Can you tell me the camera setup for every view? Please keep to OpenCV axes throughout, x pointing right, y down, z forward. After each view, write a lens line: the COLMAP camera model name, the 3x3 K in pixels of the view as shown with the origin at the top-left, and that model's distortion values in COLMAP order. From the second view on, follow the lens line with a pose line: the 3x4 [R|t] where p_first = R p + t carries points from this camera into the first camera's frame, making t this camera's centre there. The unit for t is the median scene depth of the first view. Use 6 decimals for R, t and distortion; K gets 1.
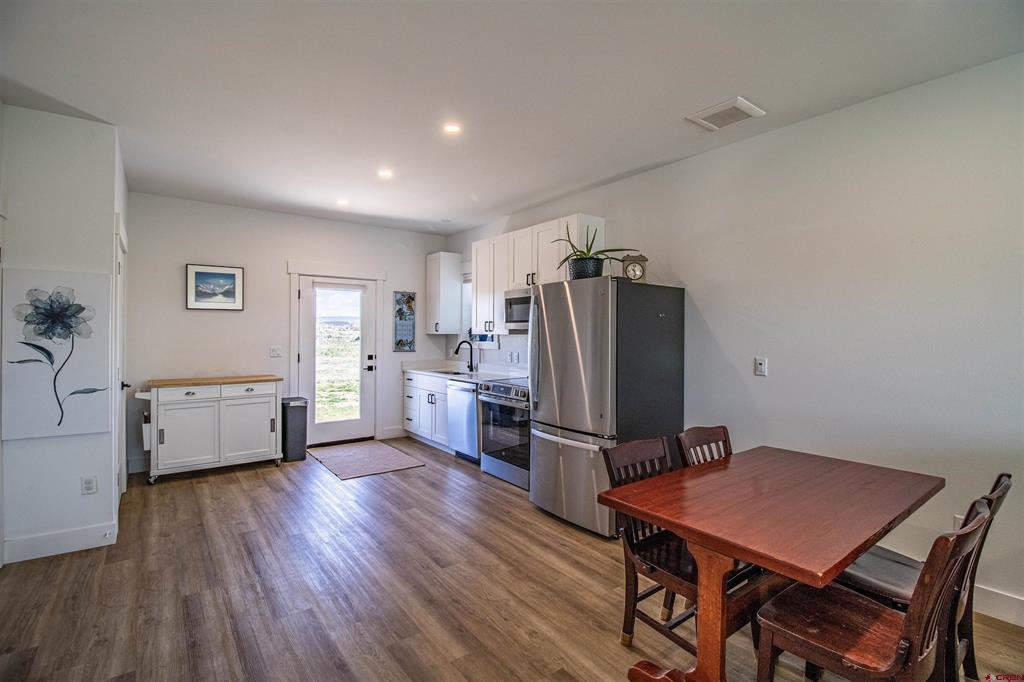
lens RADIAL K [[473.5, 0, 517.7], [0, 473.5, 334.8], [0, 0, 1]] dist [-0.004965, -0.010892]
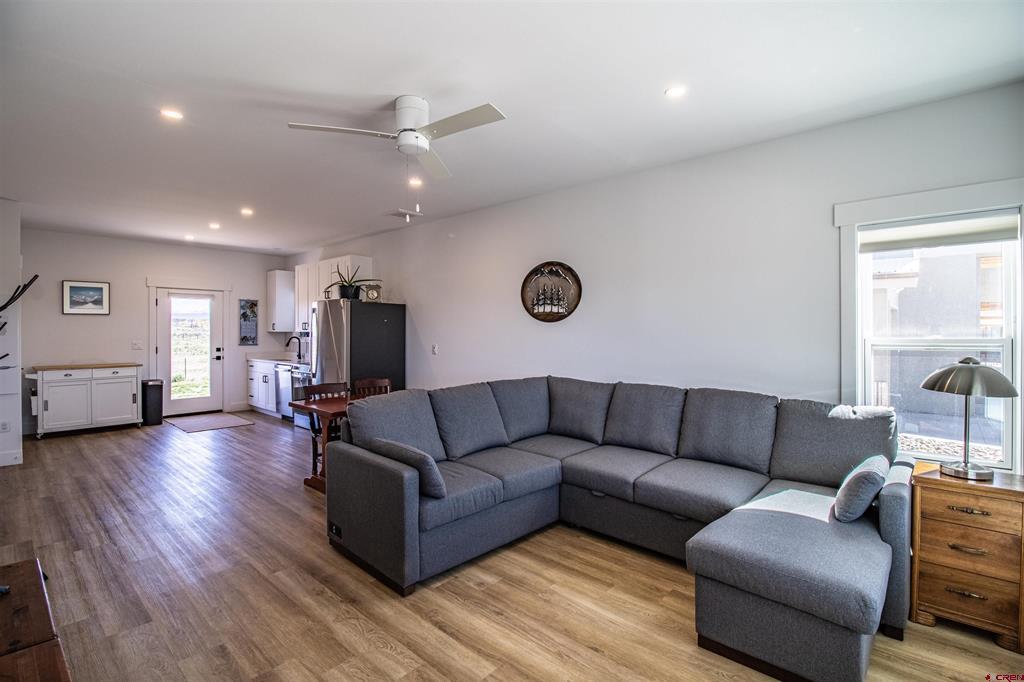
lens RADIAL K [[473.5, 0, 517.3], [0, 473.5, 335.1], [0, 0, 1]] dist [-0.004965, -0.010892]
pose [[0.981841, -0.004693, 0.189648, 0.292995], [0.003348, 0.999967, 0.007413, 0.000215], [-0.189677, -0.006643, 0.981824, -0.510063]]
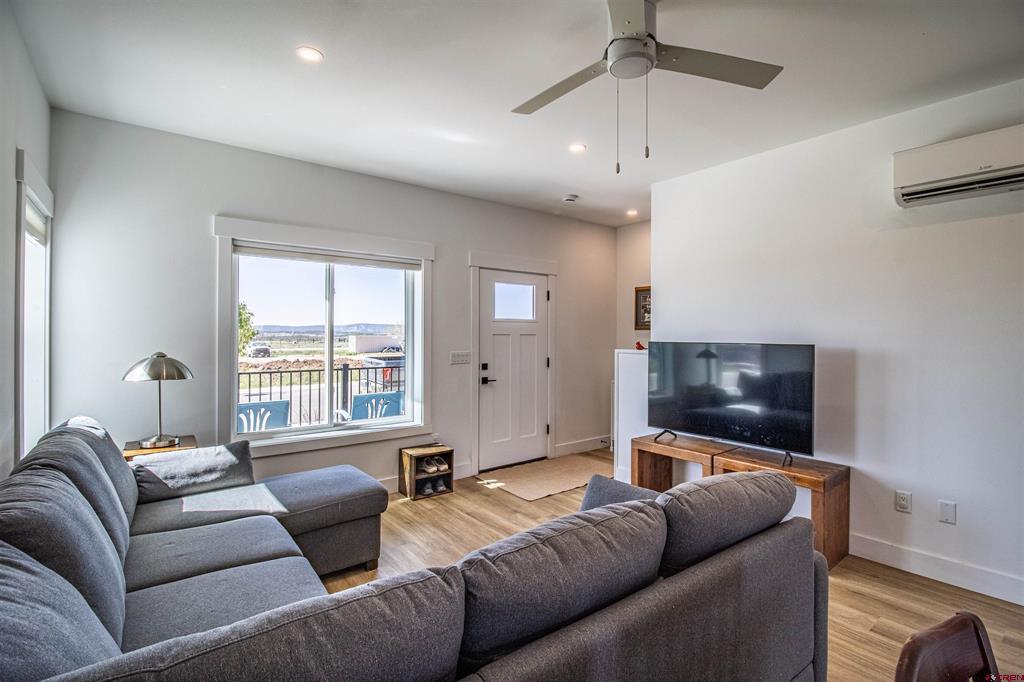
lens RADIAL K [[473.5, 0, 514.9], [0, 473.5, 336.6], [0, 0, 1]] dist [-0.004965, -0.010892]
pose [[-0.999894, -0.005974, -0.013241, 0.371002], [-0.006067, 0.999957, 0.006950, -0.000349], [0.013199, 0.007029, -0.999888, 0.380675]]
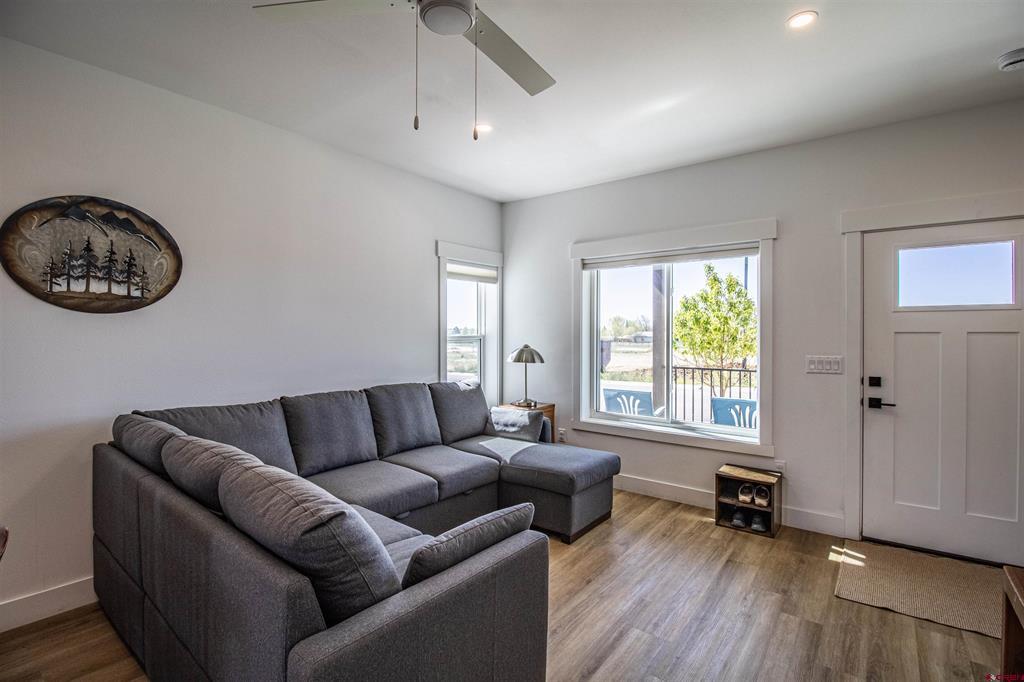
lens RADIAL K [[473.5, 0, 517.5], [0, 473.5, 335.4], [0, 0, 1]] dist [-0.004965, -0.010892]
pose [[-0.262132, -0.008367, 0.964996, -0.029162], [-0.000449, 0.999963, 0.008548, 0.000926], [-0.965032, 0.001807, -0.262126, 0.063841]]
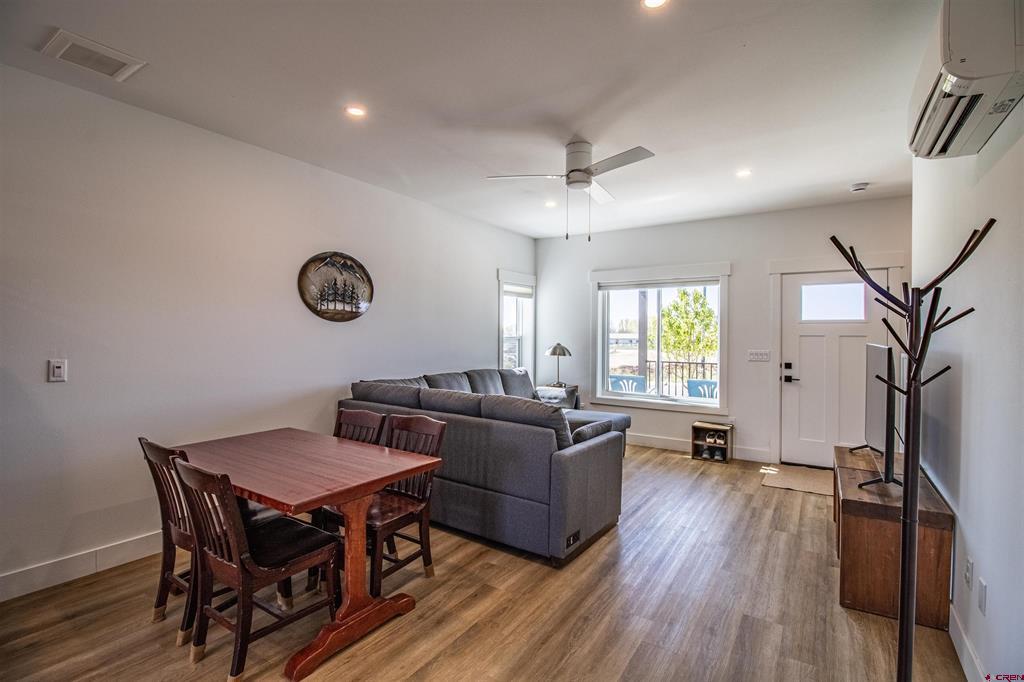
lens RADIAL K [[473.5, 0, 516.3], [0, 473.5, 336.0], [0, 0, 1]] dist [-0.004965, -0.010892]
pose [[-0.332967, -0.008687, 0.942898, -0.300533], [-0.005689, 0.999958, 0.007204, -0.001037], [-0.942921, -0.002965, -0.333002, 0.320941]]
